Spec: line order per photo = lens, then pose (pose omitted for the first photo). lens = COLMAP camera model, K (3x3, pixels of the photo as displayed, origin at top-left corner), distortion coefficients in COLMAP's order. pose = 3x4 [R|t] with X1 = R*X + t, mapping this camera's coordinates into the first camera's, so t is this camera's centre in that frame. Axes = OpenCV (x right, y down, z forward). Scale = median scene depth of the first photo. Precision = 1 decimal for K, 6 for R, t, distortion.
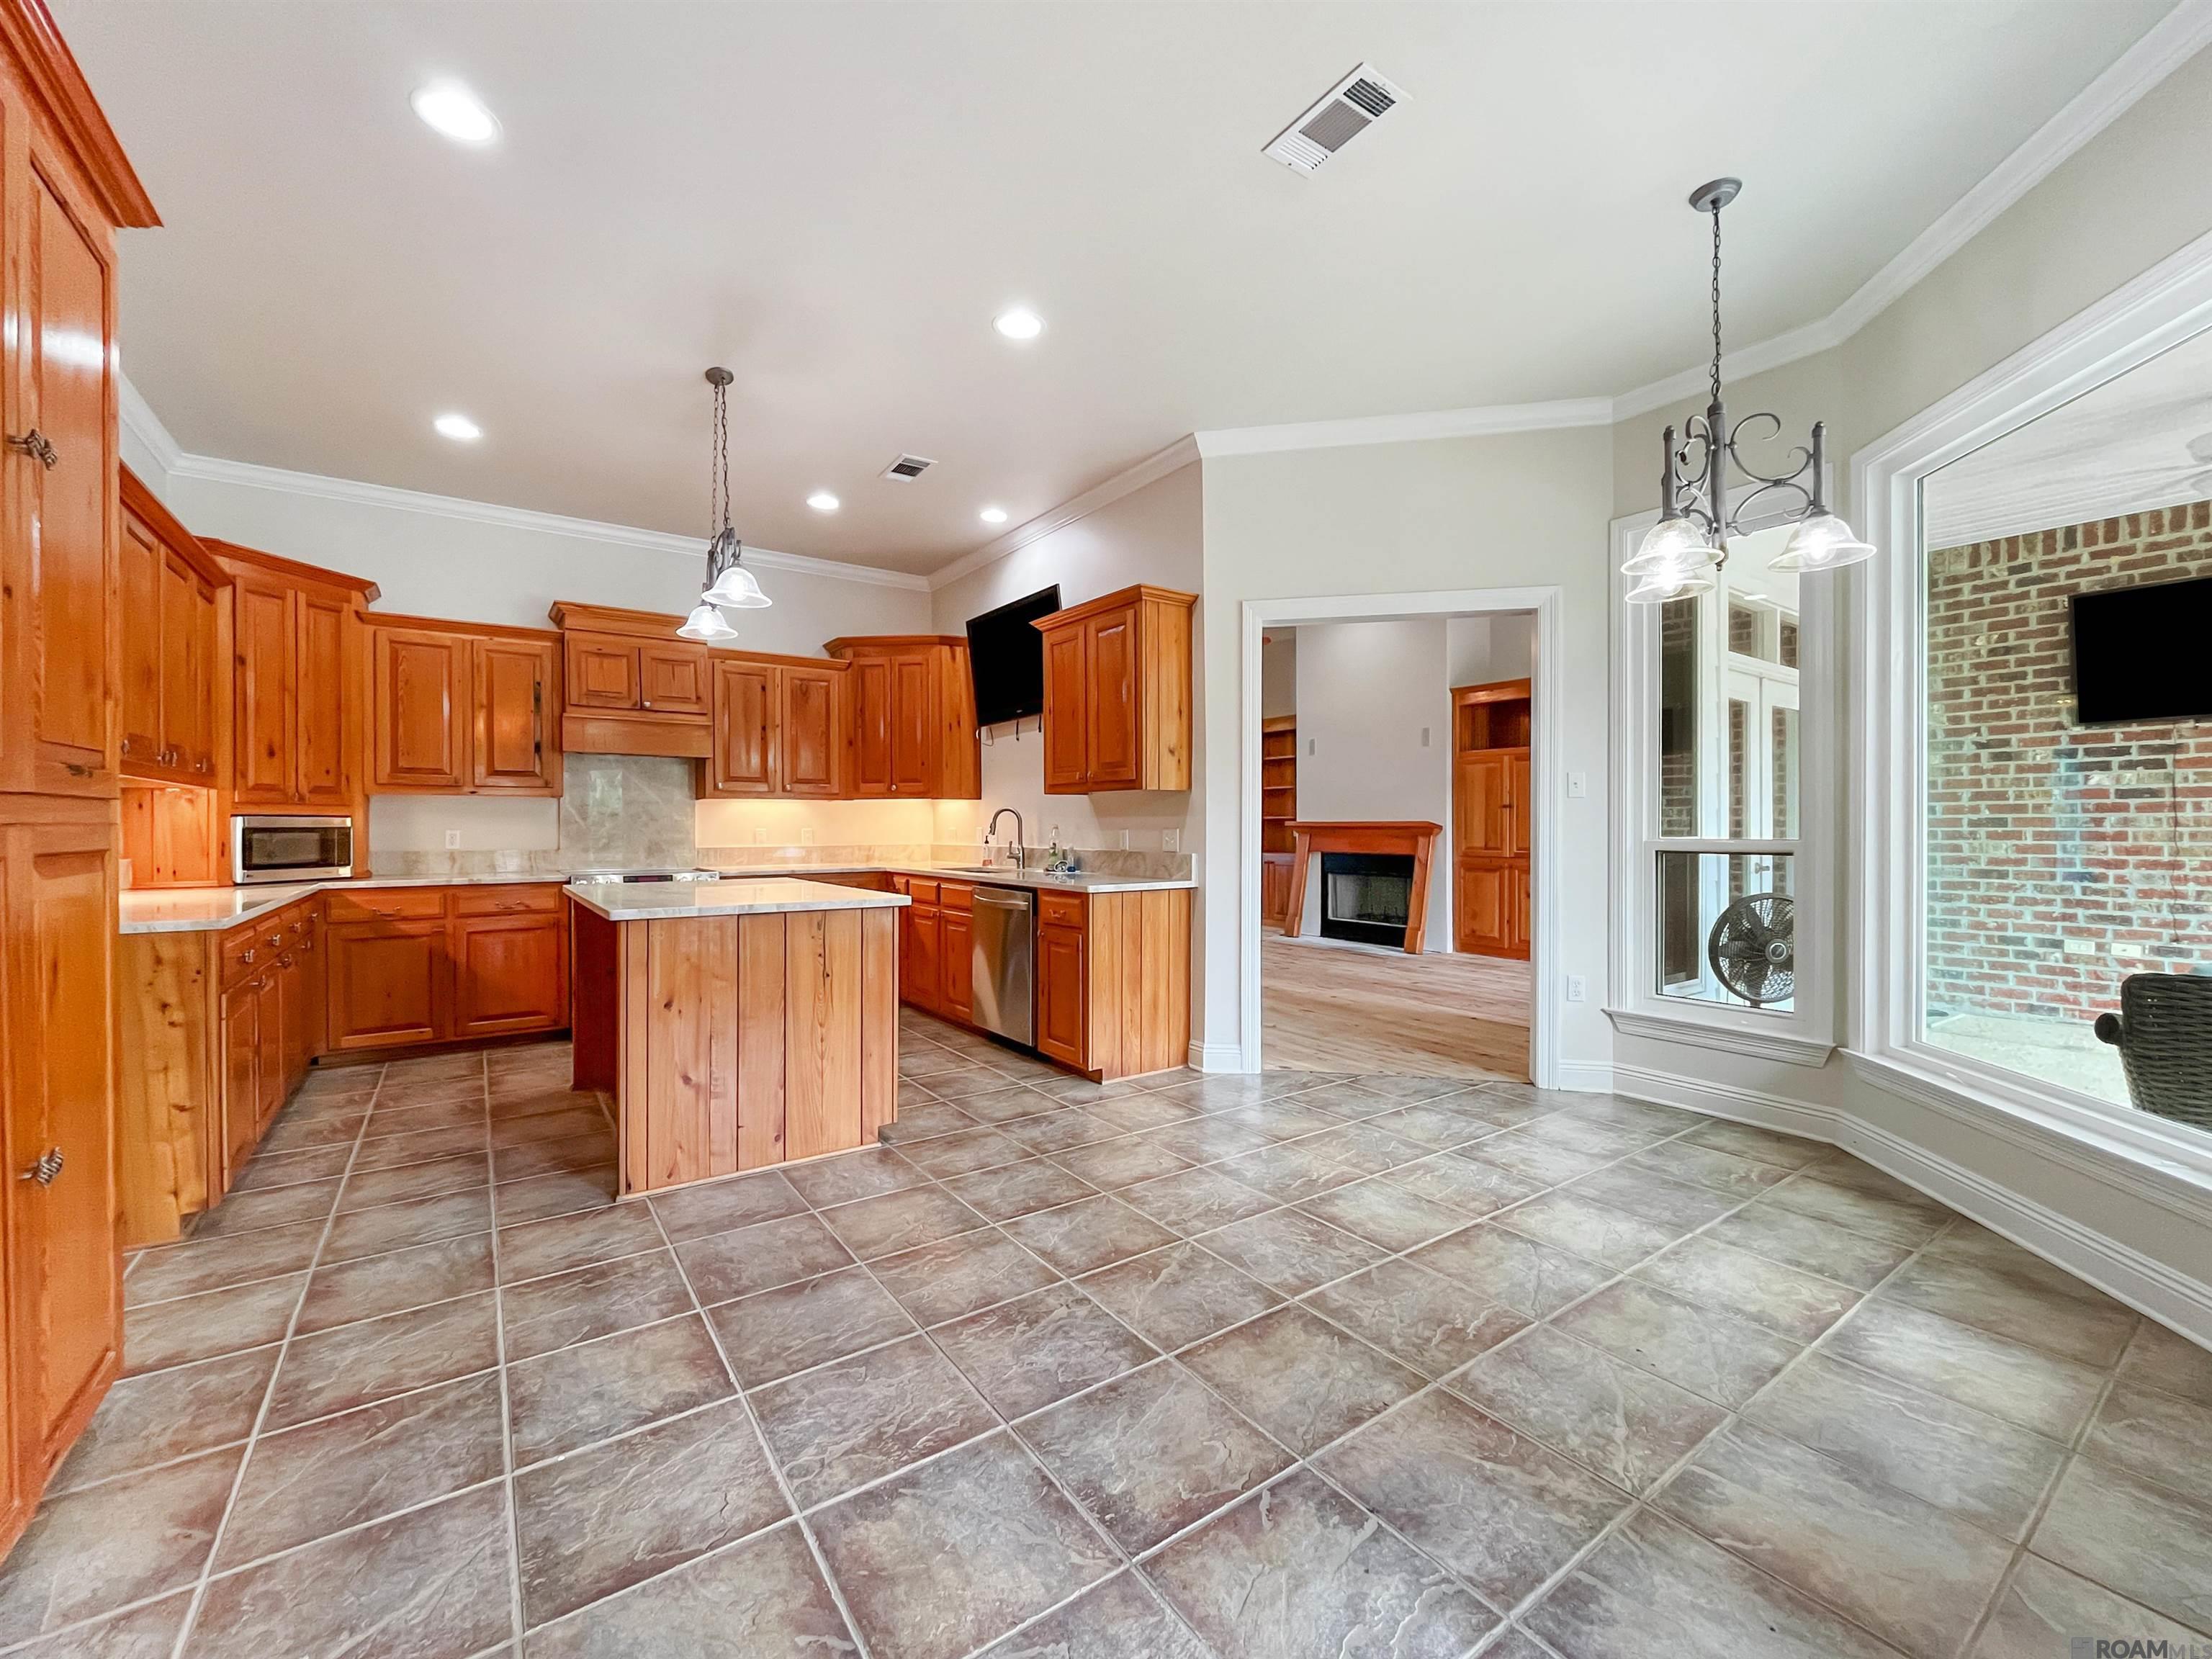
lens RADIAL K [[905.6, 0, 1100.4], [0, 905.6, 834.2], [0, 0, 1]] dist [-0.004769, 0.000092]
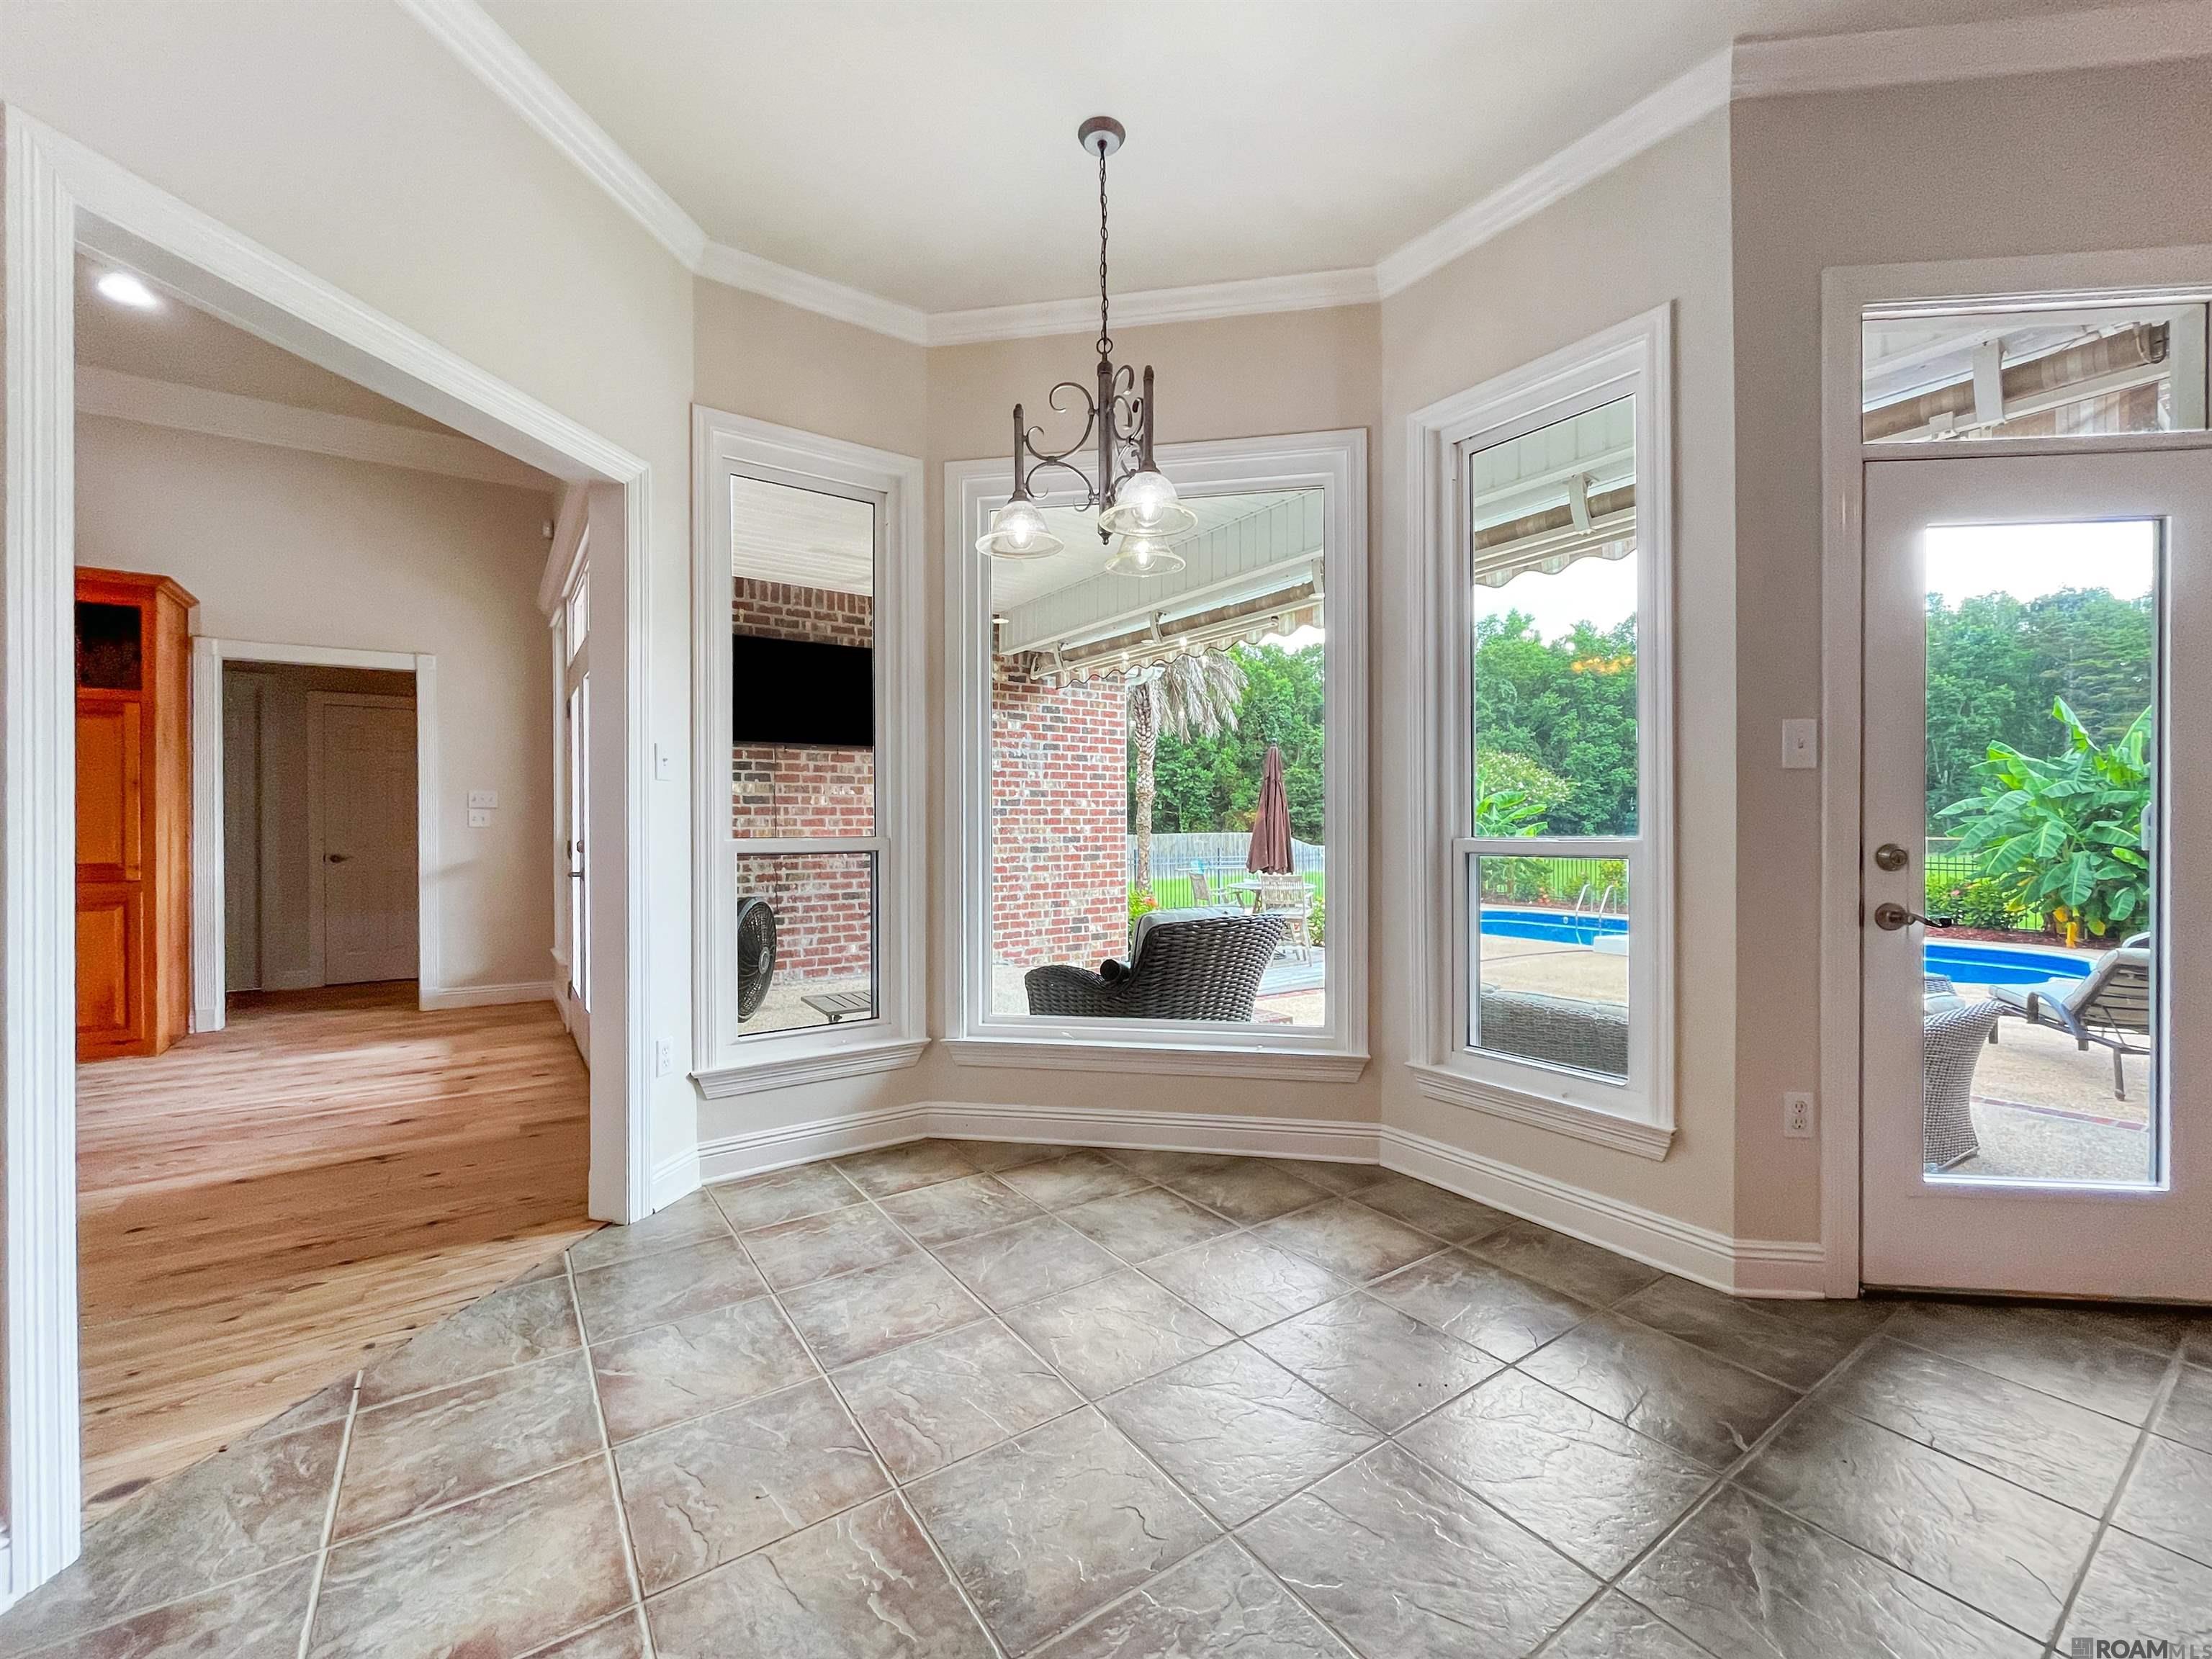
lens RADIAL K [[905.6, 0, 1102.6], [0, 905.6, 825.4], [0, 0, 1]] dist [-0.004769, 0.000092]
pose [[0.003156, 0.002623, 0.999992, -0.140258], [0.012234, 0.999922, -0.002662, 0.000216], [-0.999920, 0.012242, 0.003123, 0.563978]]
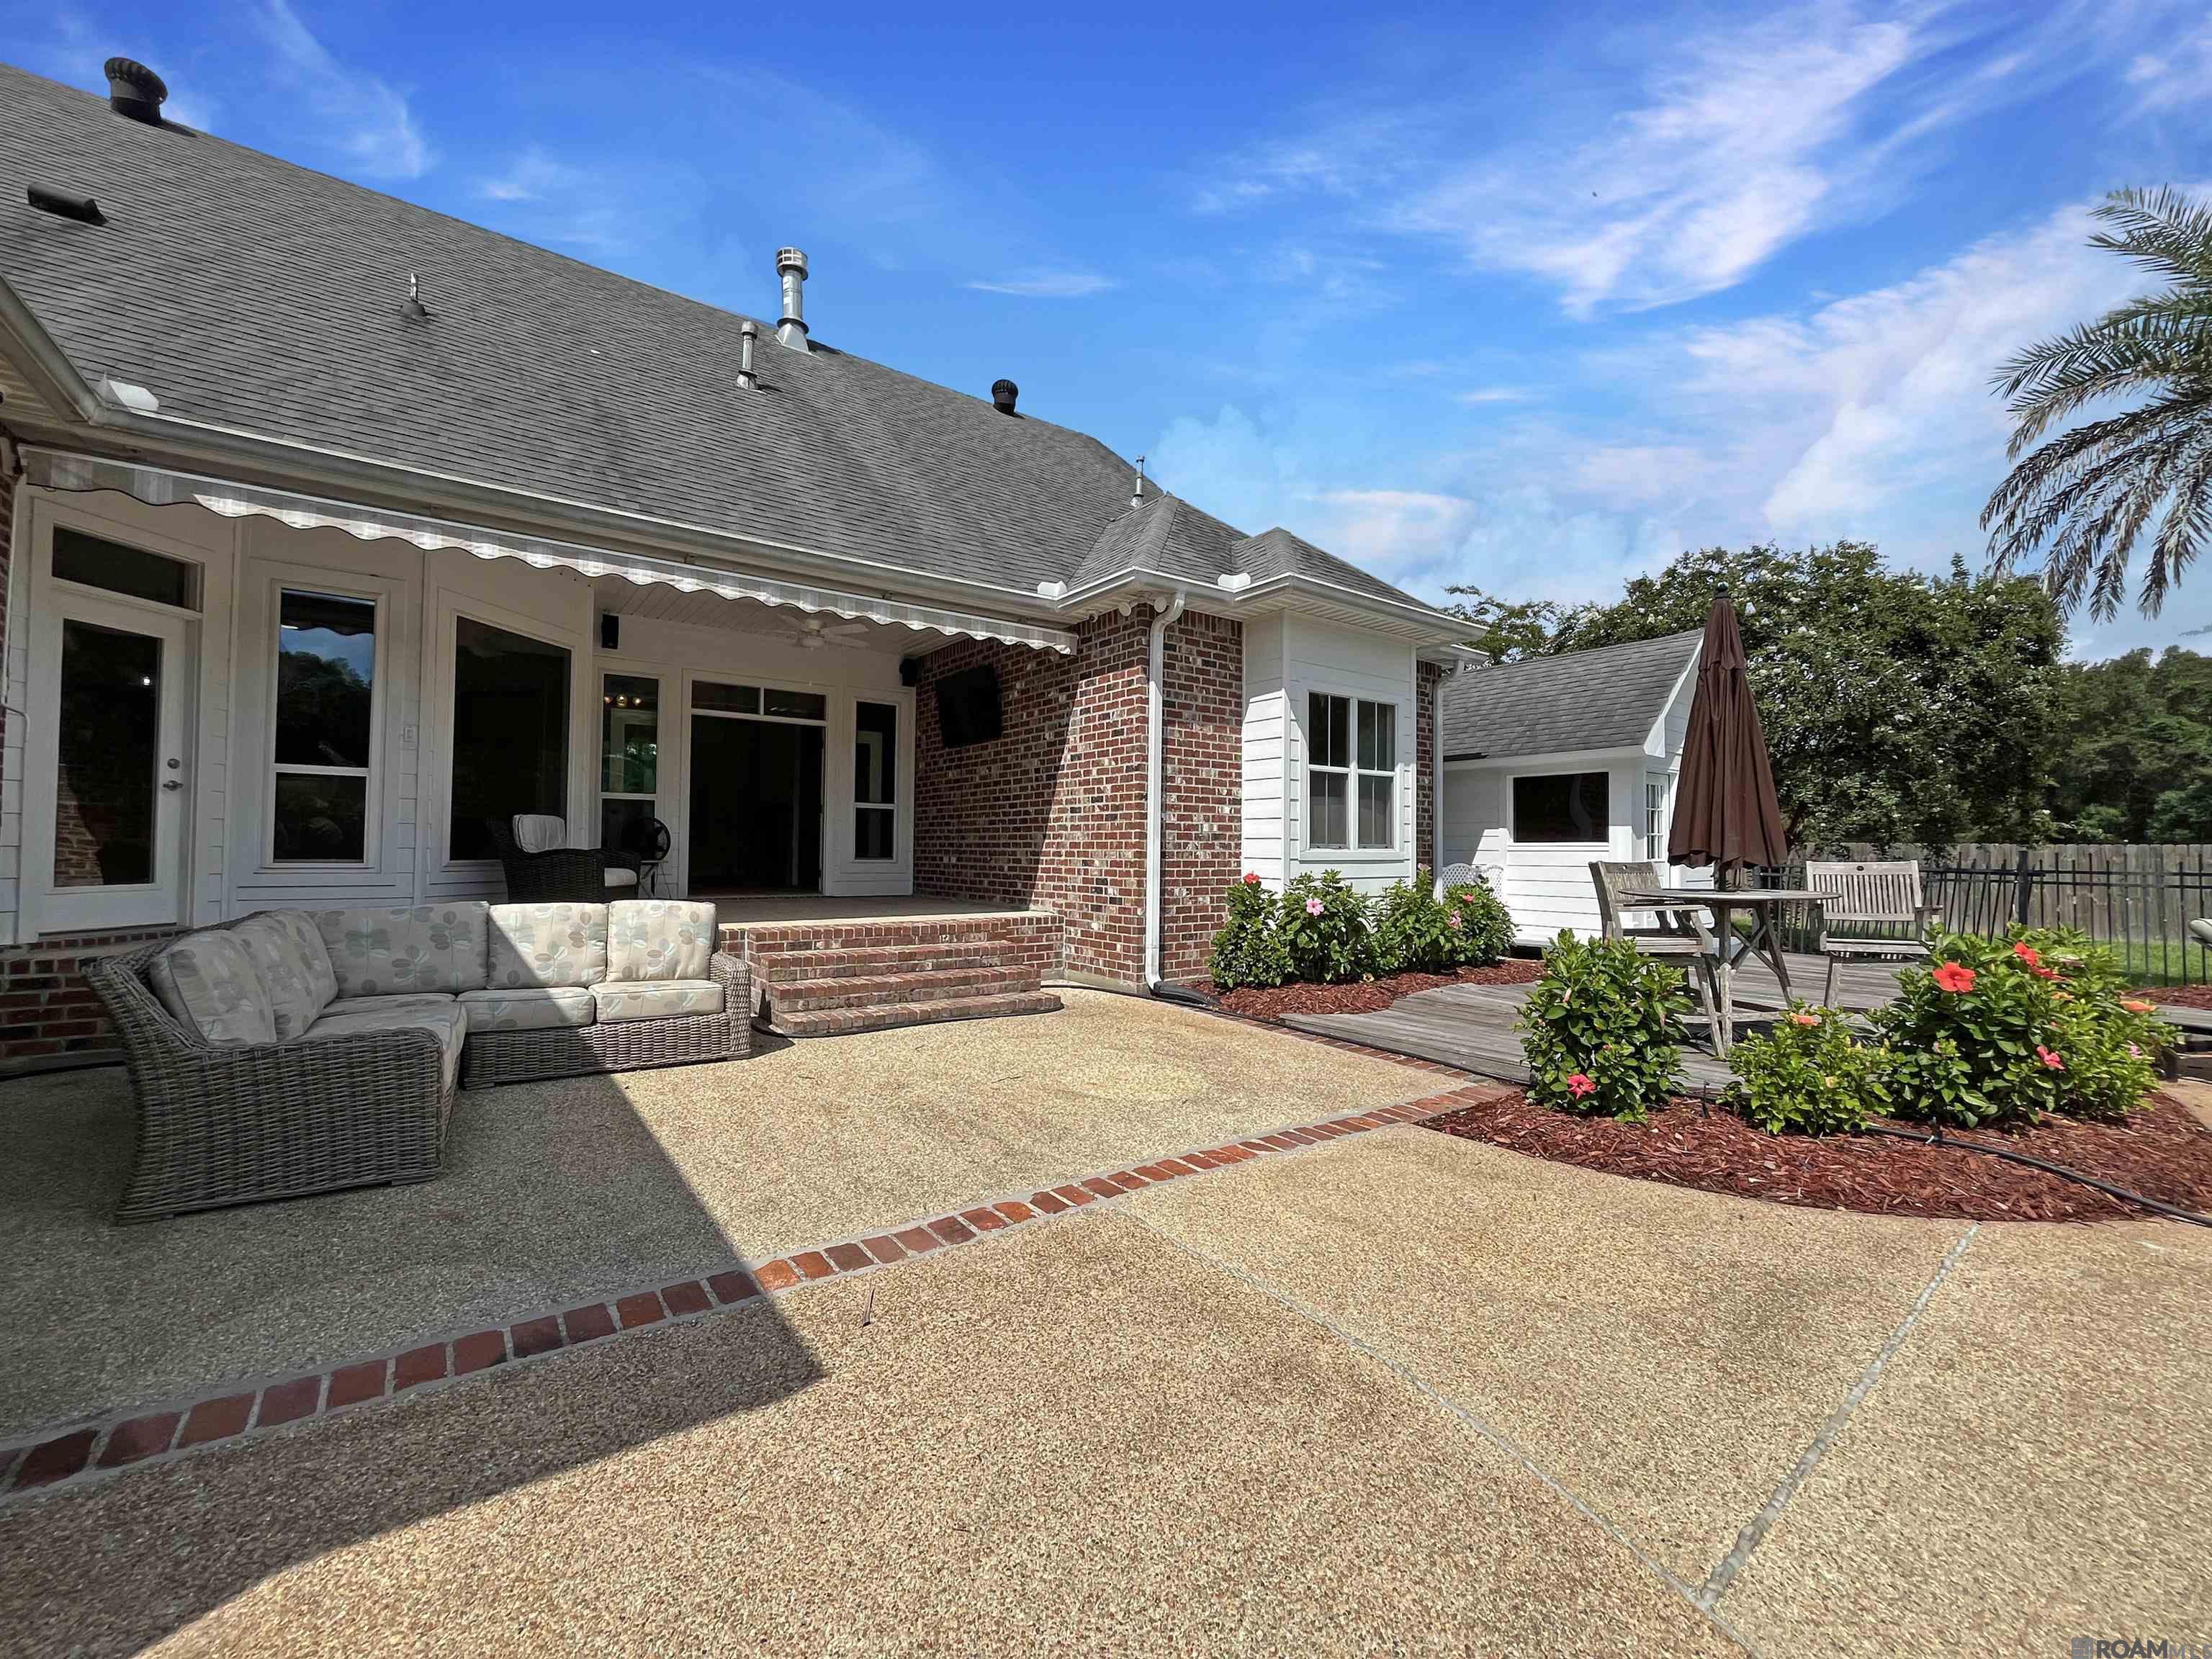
lens RADIAL K [[905.6, 0, 1102.9], [0, 905.6, 824.6], [0, 0, 1]] dist [-0.004769, 0.000092]
pose [[0.999724, 0.009029, 0.021678, 1.604288], [-0.008298, 0.999402, -0.033561, 0.130254], [-0.021968, 0.033372, 0.999202, -1.134934]]
